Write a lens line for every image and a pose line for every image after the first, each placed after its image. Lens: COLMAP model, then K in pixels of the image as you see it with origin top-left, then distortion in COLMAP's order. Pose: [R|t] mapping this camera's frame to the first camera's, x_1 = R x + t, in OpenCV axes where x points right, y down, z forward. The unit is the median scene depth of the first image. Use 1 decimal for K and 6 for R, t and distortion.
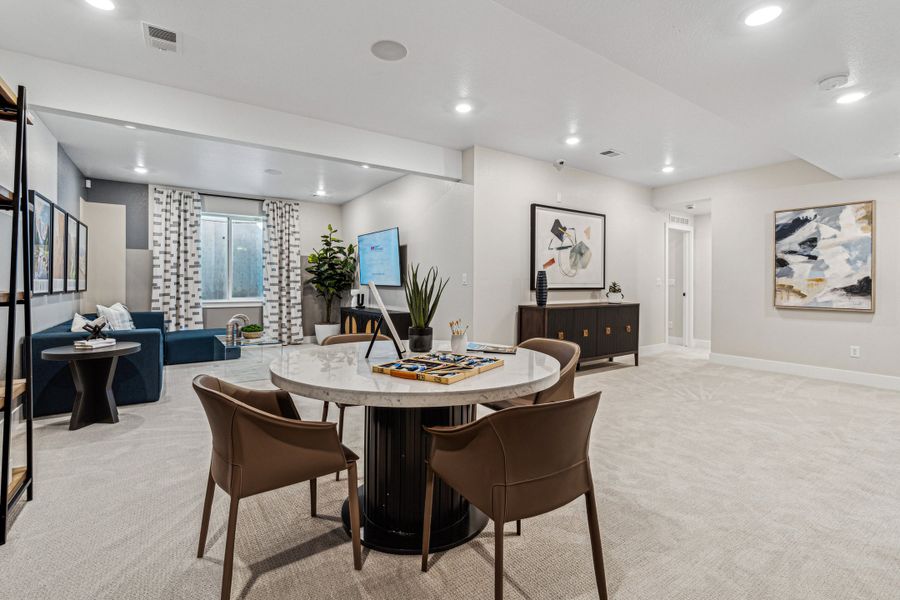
lens RADIAL K [[414.3, 0, 446.0], [0, 414.3, 285.6], [0, 0, 1]] dist [-0.004162, 0.000629]
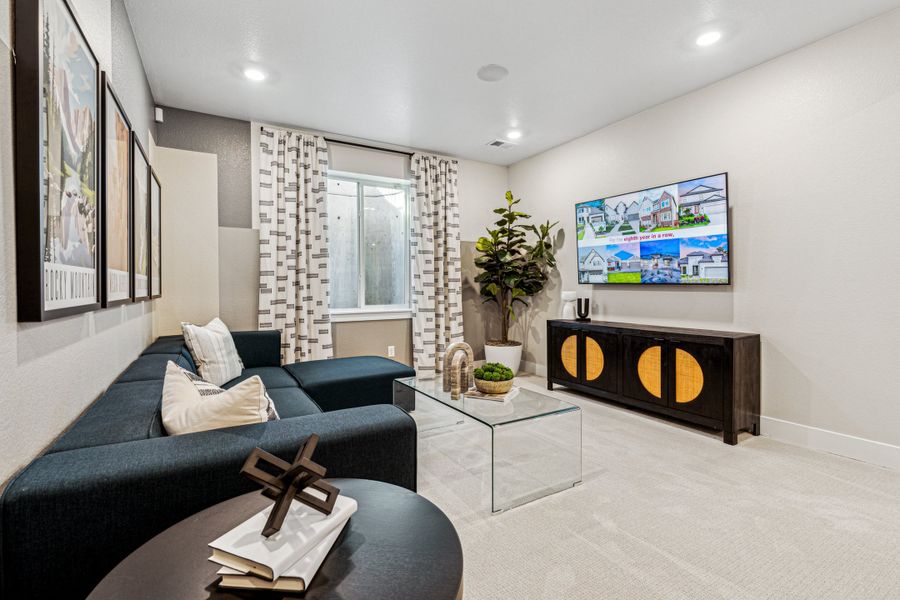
lens RADIAL K [[414.3, 0, 450.9], [0, 414.3, 293.1], [0, 0, 1]] dist [-0.004162, 0.000629]
pose [[0.998016, -0.007077, -0.062557, -0.379690], [0.007946, 0.999875, 0.013651, 0.002403], [0.062452, -0.014121, 0.997948, 0.396579]]
